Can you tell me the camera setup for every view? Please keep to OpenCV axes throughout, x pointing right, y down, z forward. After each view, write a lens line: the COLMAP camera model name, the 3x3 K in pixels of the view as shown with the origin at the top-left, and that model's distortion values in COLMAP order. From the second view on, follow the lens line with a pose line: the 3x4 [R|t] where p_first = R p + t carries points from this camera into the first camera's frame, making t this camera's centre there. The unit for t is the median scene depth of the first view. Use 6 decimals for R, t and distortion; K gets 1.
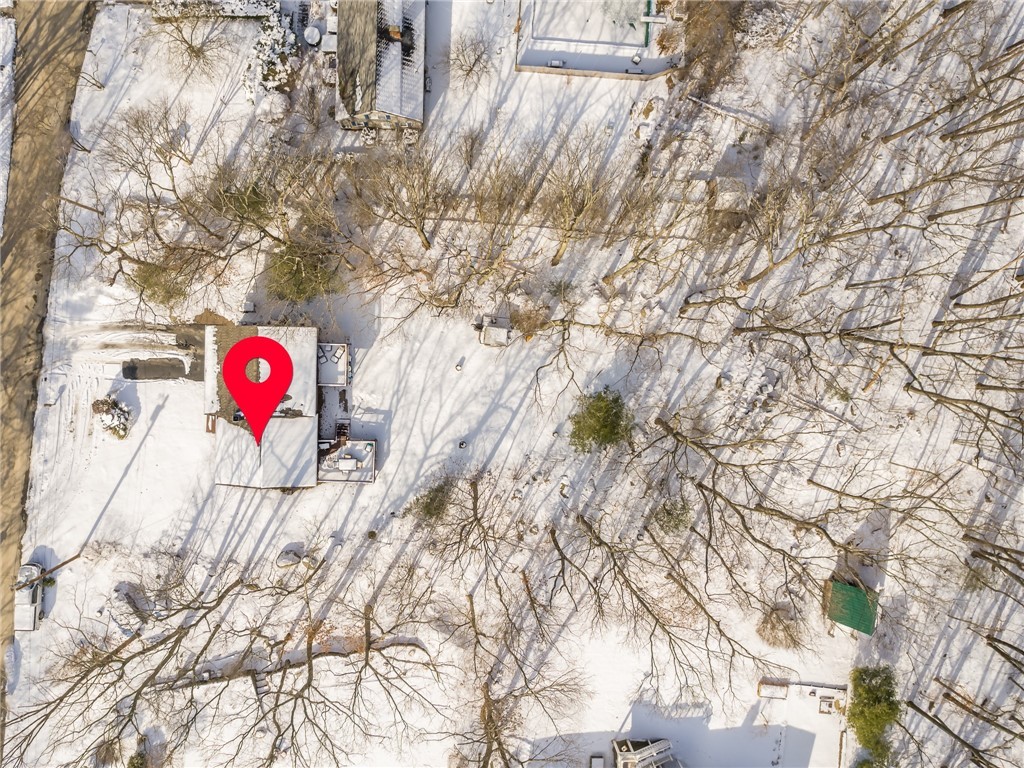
lens RADIAL K [[639.4, 0, 487.0], [0, 639.4, 380.8], [0, 0, 1]] dist [0.002001, -0.046616]
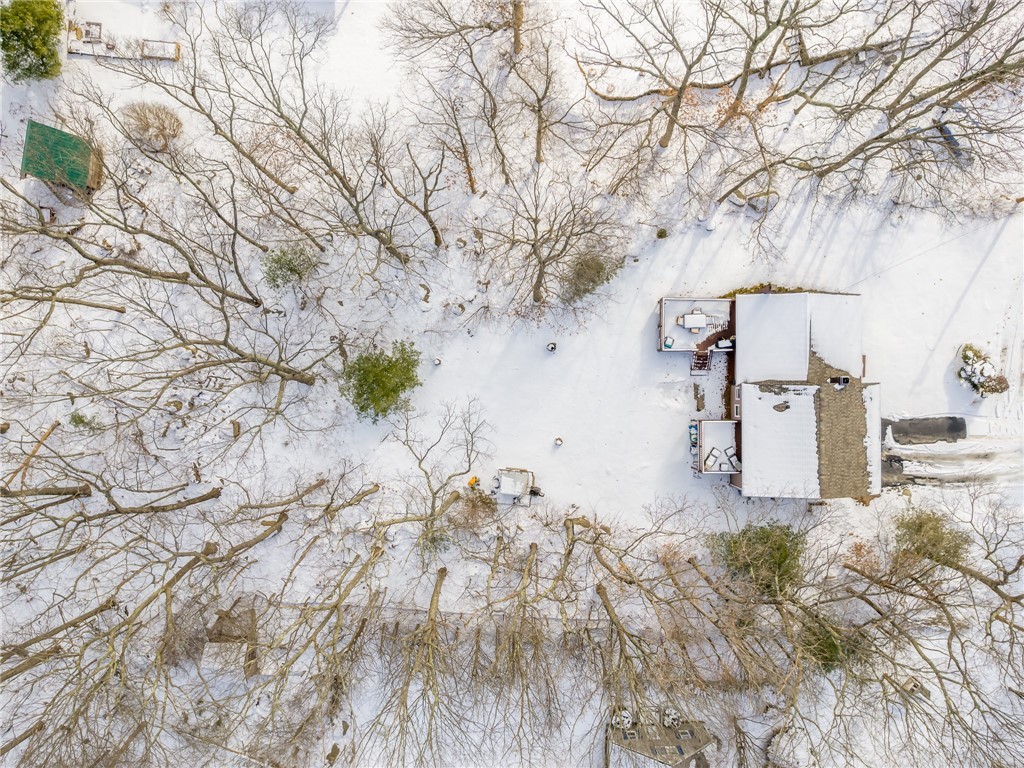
lens RADIAL K [[671.6, 0, 512.0], [0, 671.6, 384.0], [0, 0, 1]] dist [-0.023454, 0.000297]
pose [[-0.999627, 0.023336, -0.014156, 0.025723], [-0.023368, -0.999725, 0.002109, 0.053988], [-0.014103, 0.002439, 0.999898, 0.155758]]
